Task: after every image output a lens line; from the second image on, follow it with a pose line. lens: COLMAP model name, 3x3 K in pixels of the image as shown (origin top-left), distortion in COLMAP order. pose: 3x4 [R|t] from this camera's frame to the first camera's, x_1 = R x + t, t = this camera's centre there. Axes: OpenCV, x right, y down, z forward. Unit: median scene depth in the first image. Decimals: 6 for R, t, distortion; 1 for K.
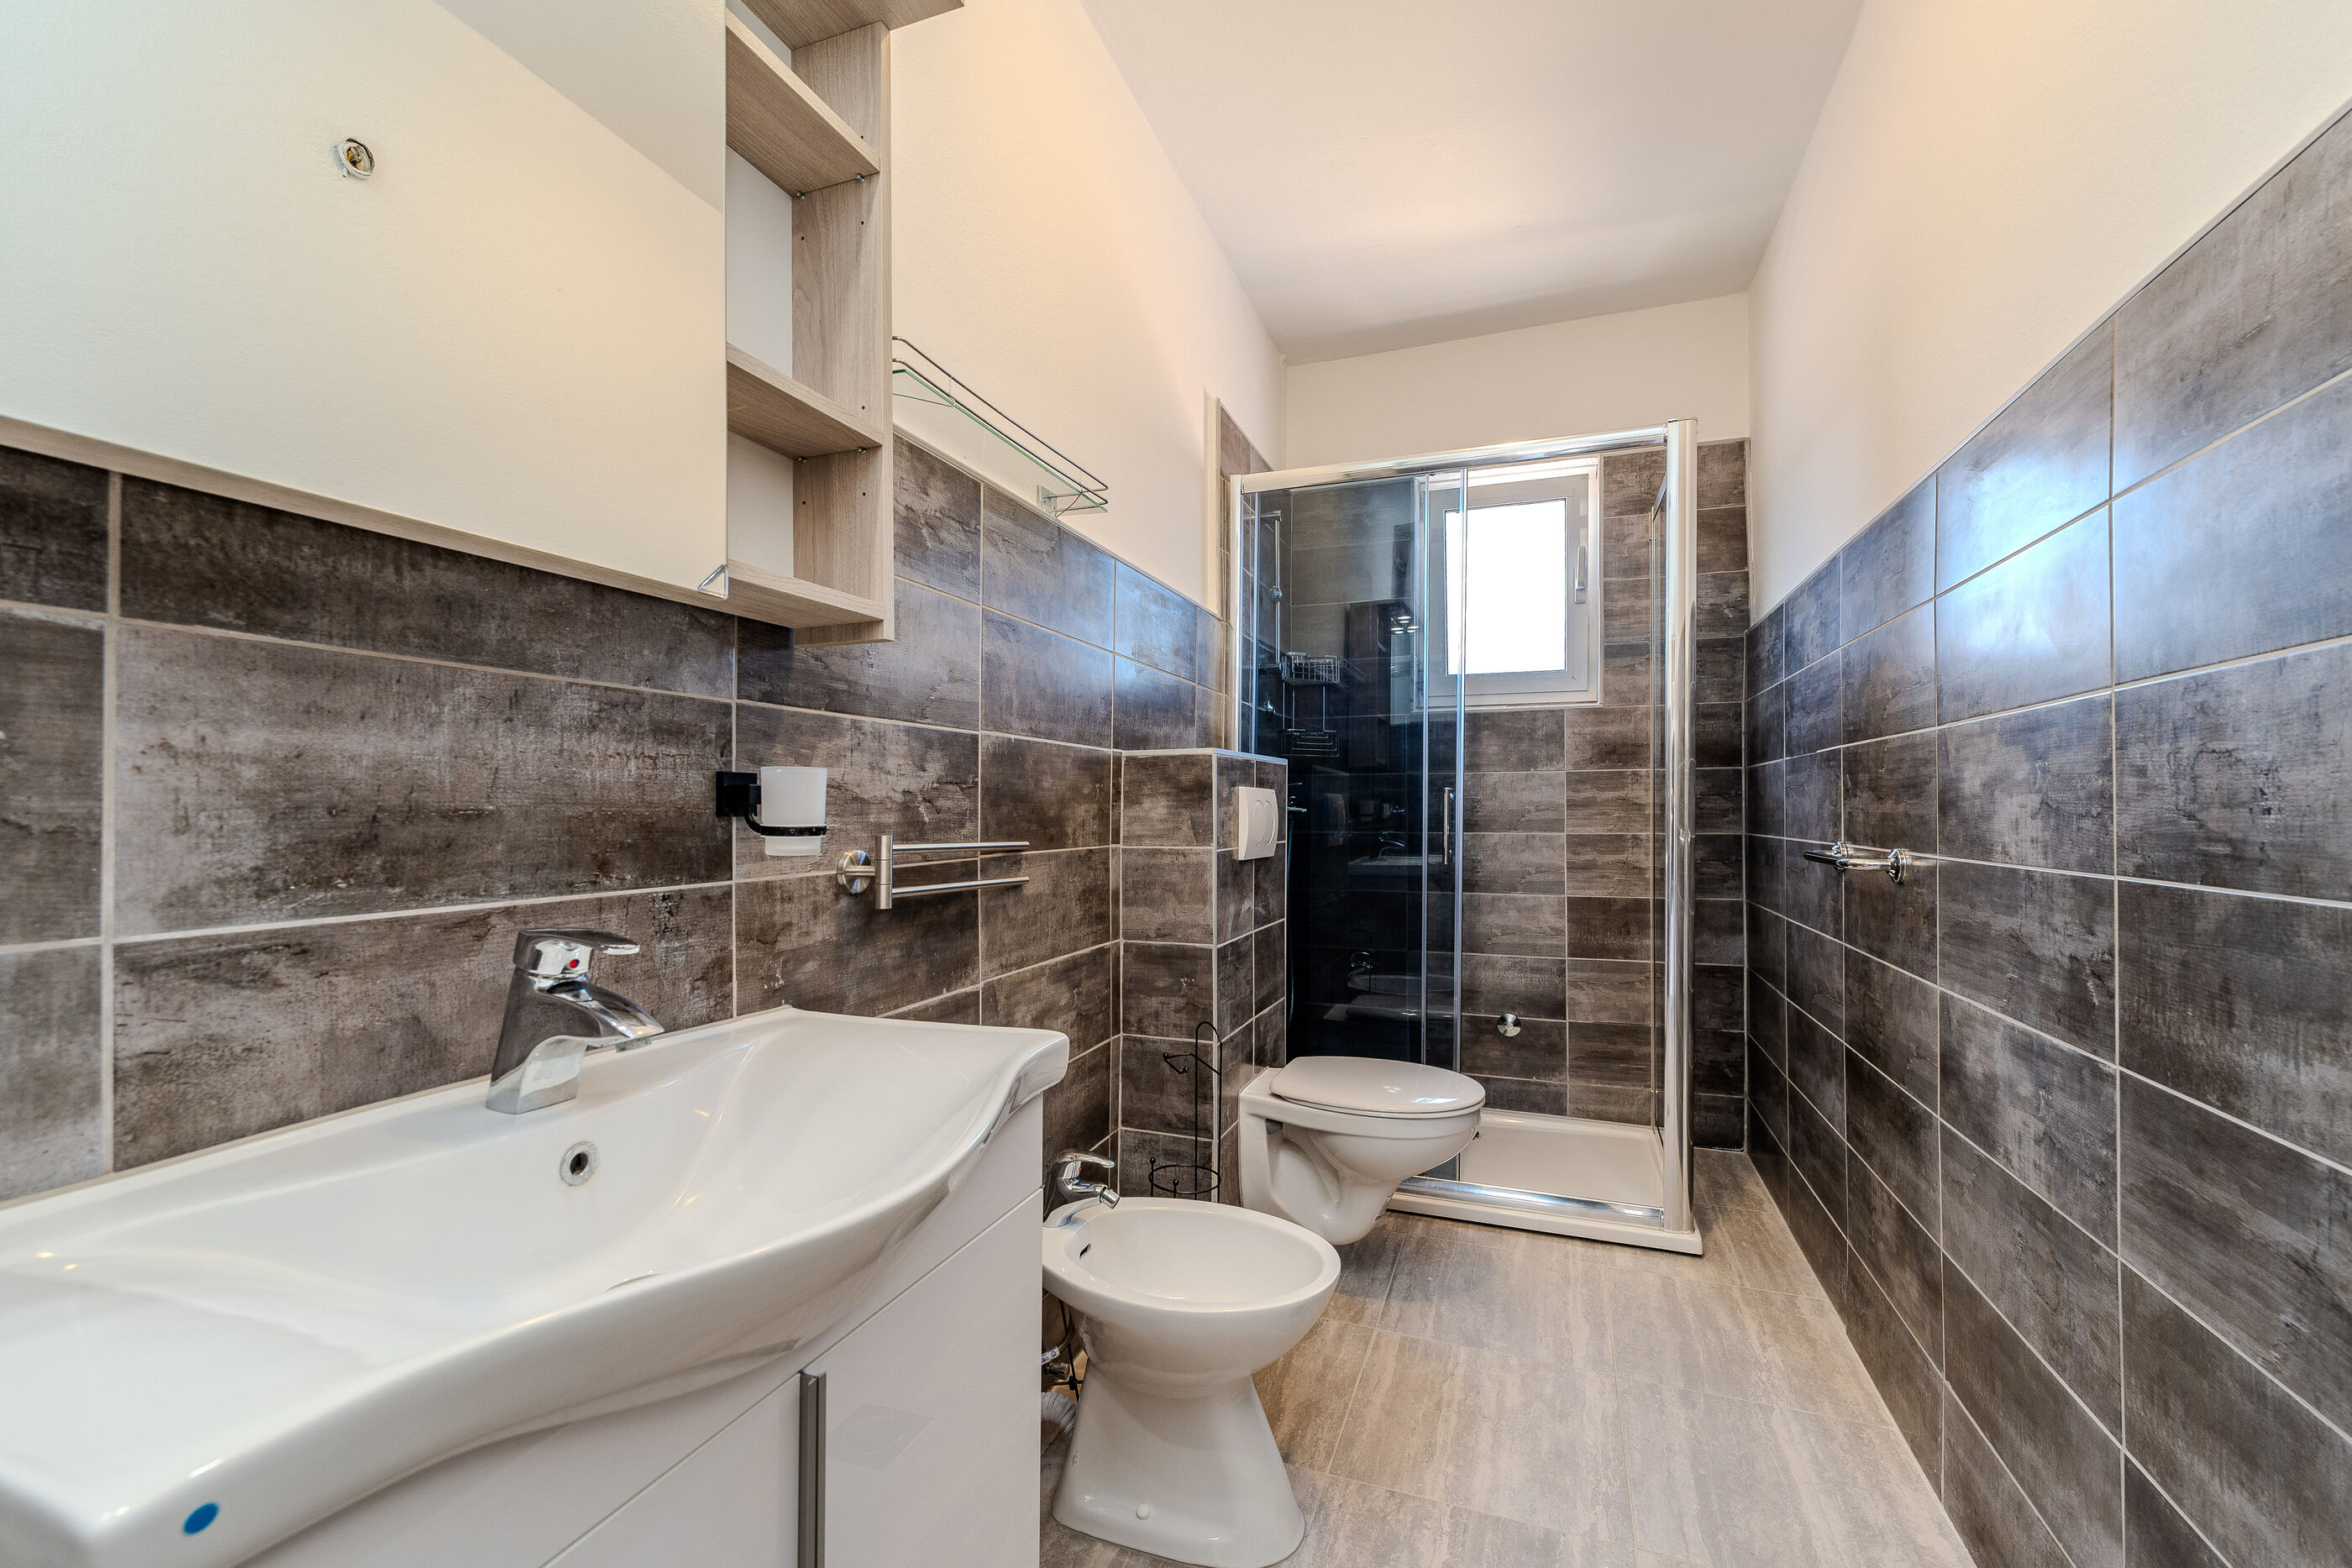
lens RADIAL K [[953.0, 0, 1199.4], [0, 953.0, 803.3], [0, 0, 1]] dist [0.005645, -0.002219]
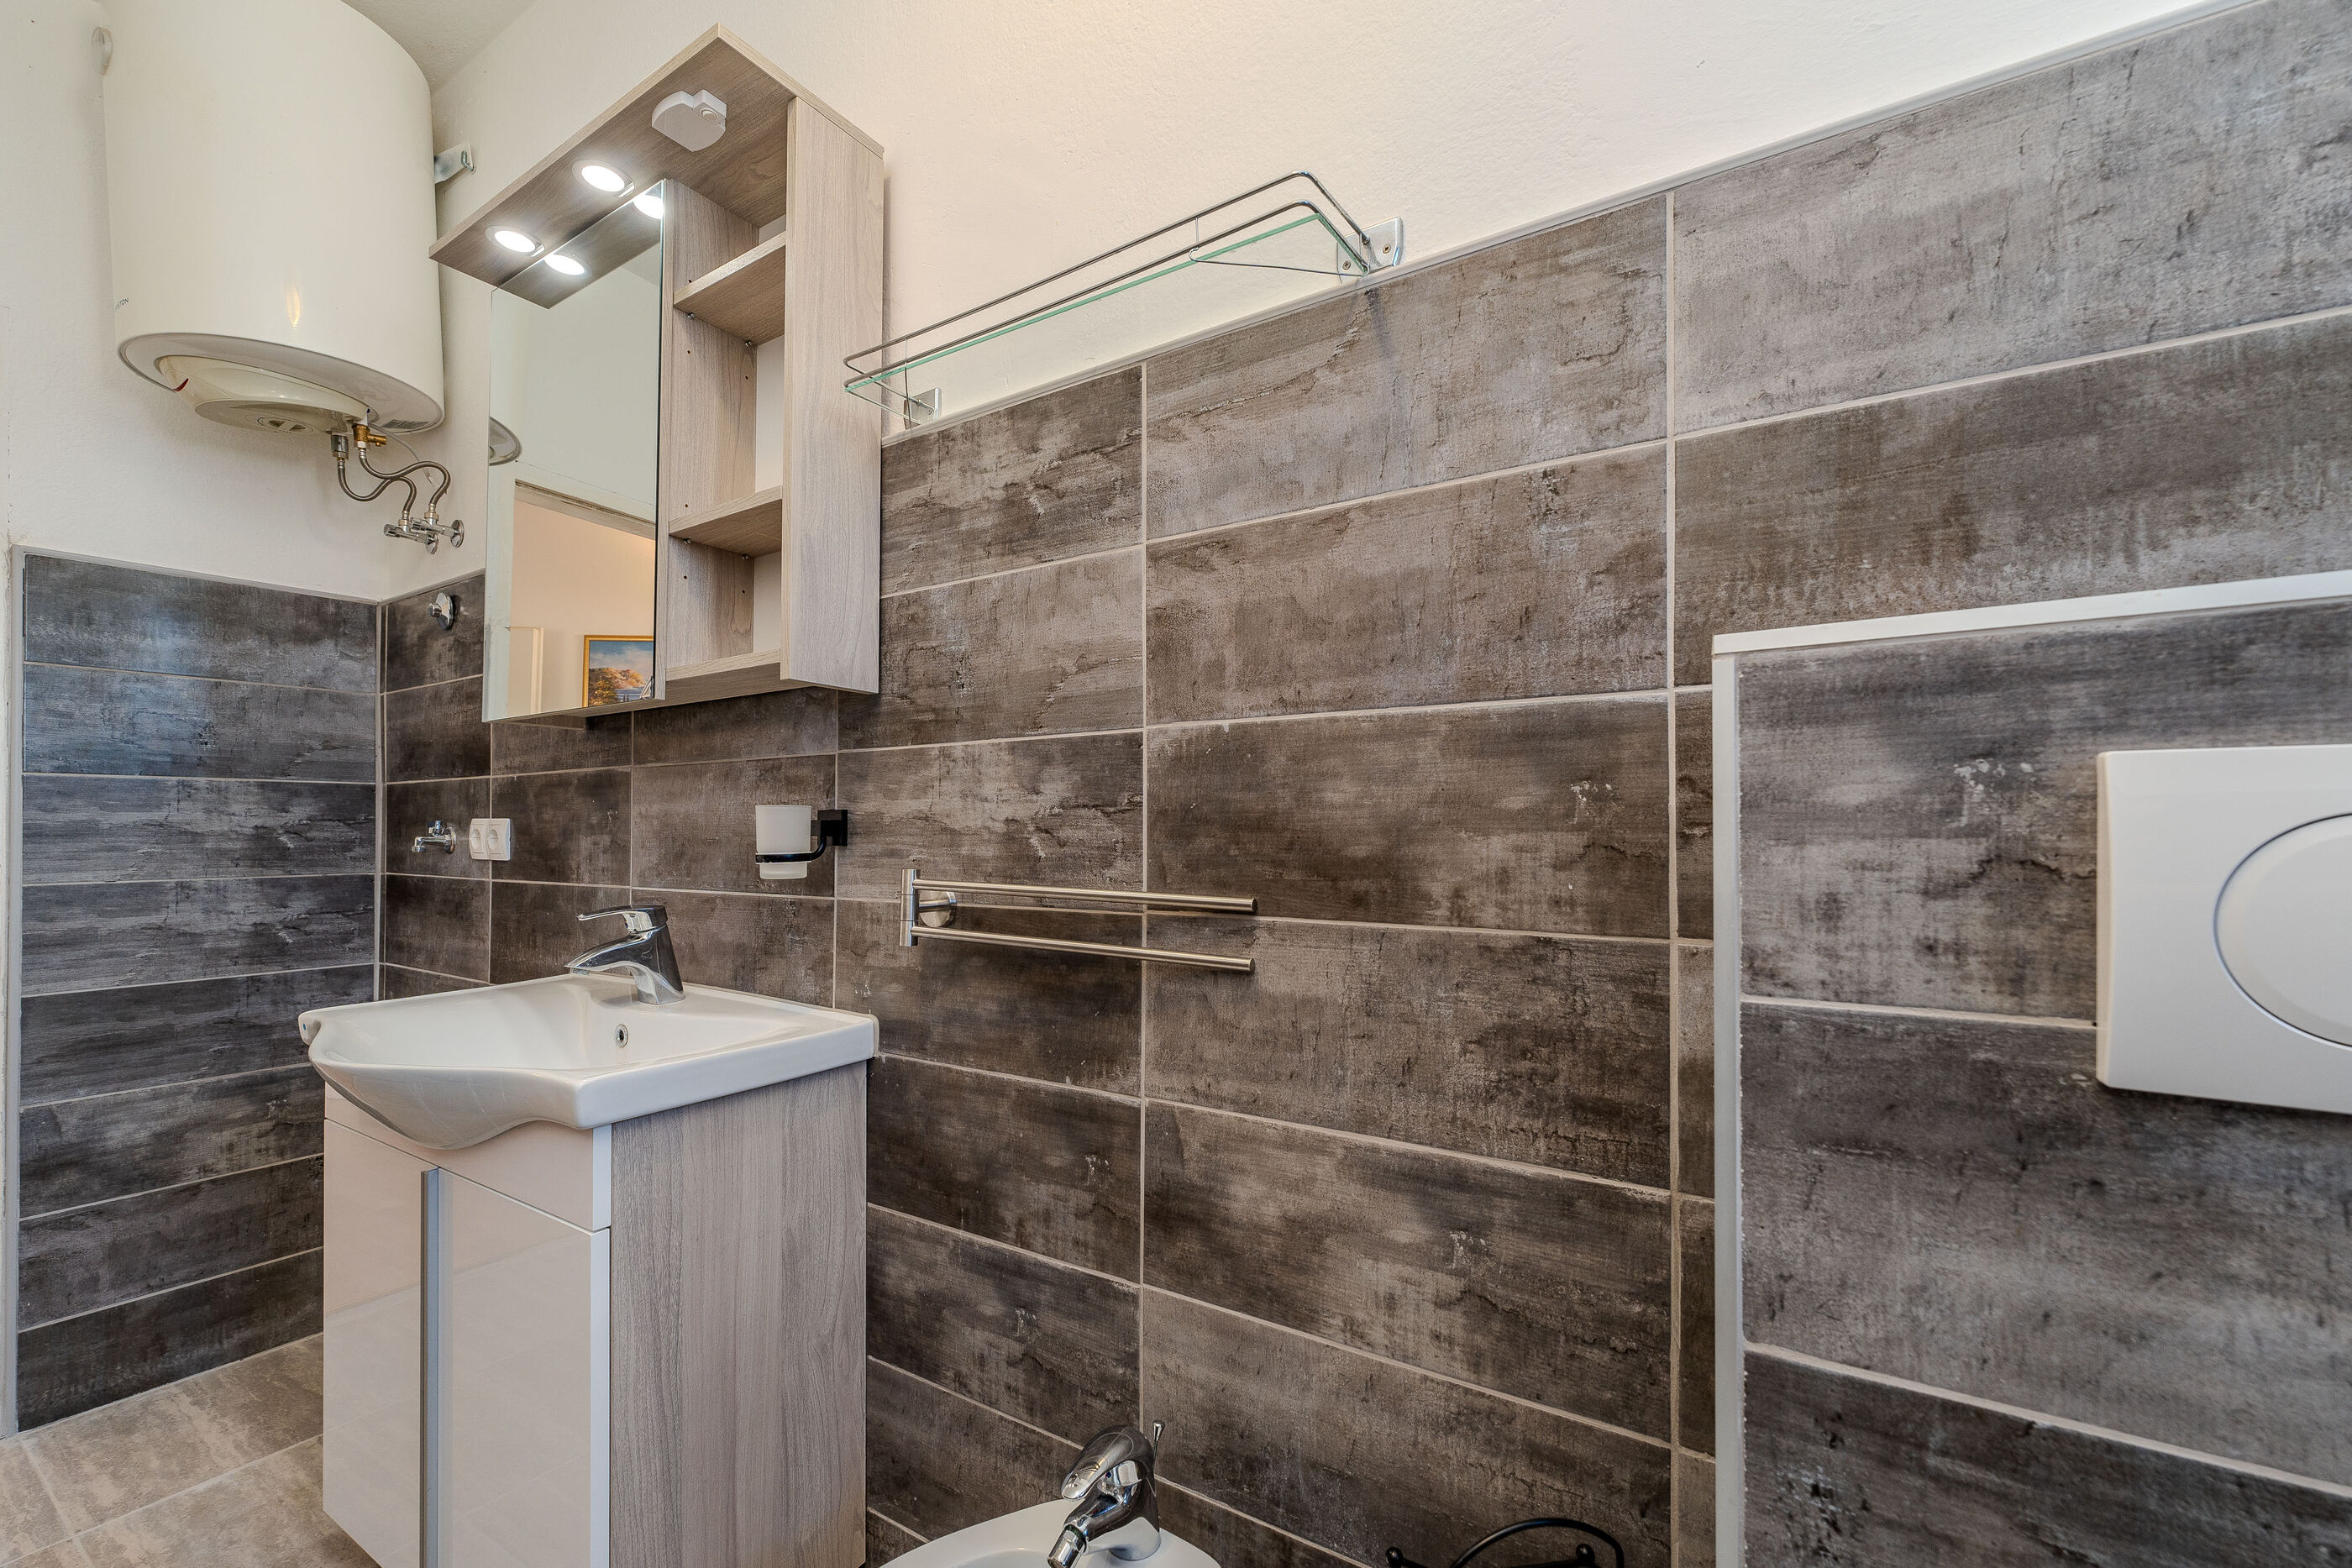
lens RADIAL K [[953.0, 0, 1138.9], [0, 953.0, 820.2], [0, 0, 1]] dist [0.005645, -0.002219]
pose [[-0.231291, -0.012768, -0.972801, 0.273411], [0.005291, 0.999883, -0.014381, 0.000369], [0.972870, -0.008474, -0.231197, 0.730160]]
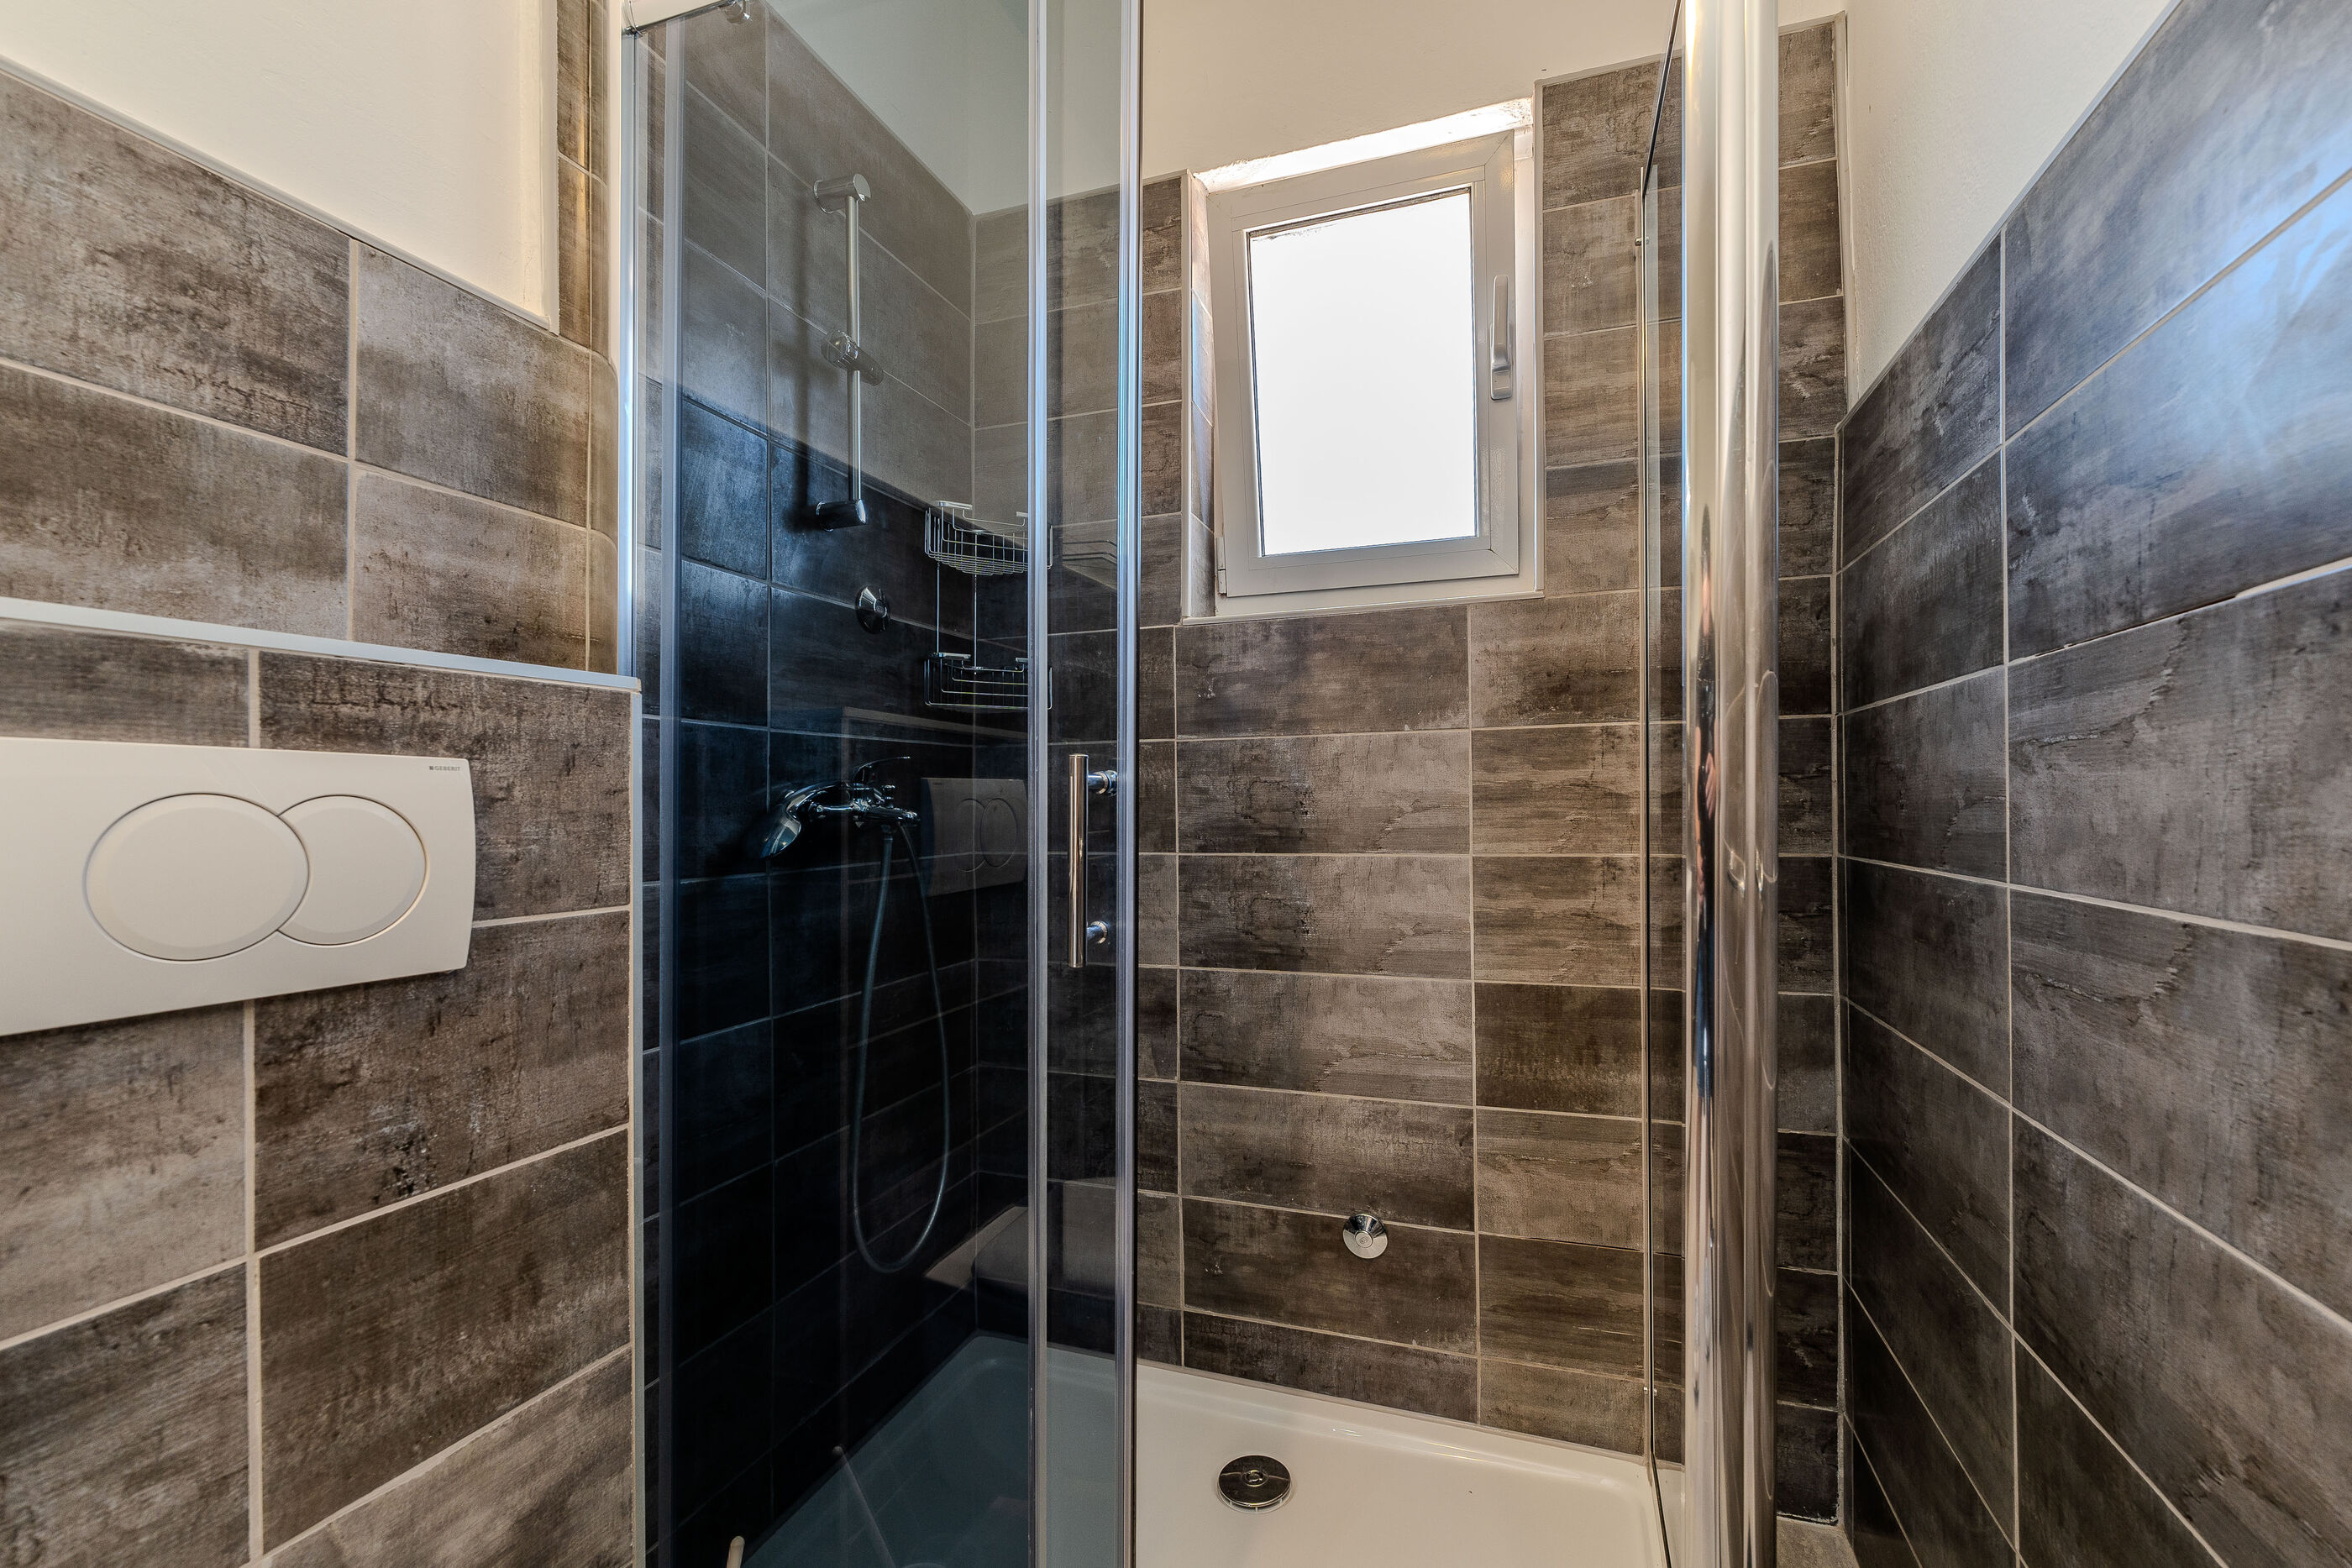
lens RADIAL K [[953.0, 0, 1228.4], [0, 953.0, 809.2], [0, 0, 1]] dist [0.005645, -0.002219]
pose [[0.999371, -0.009184, 0.034242, 0.310104], [0.008798, 0.999896, 0.011414, 0.001120], [-0.034343, -0.011106, 0.999348, 0.655634]]
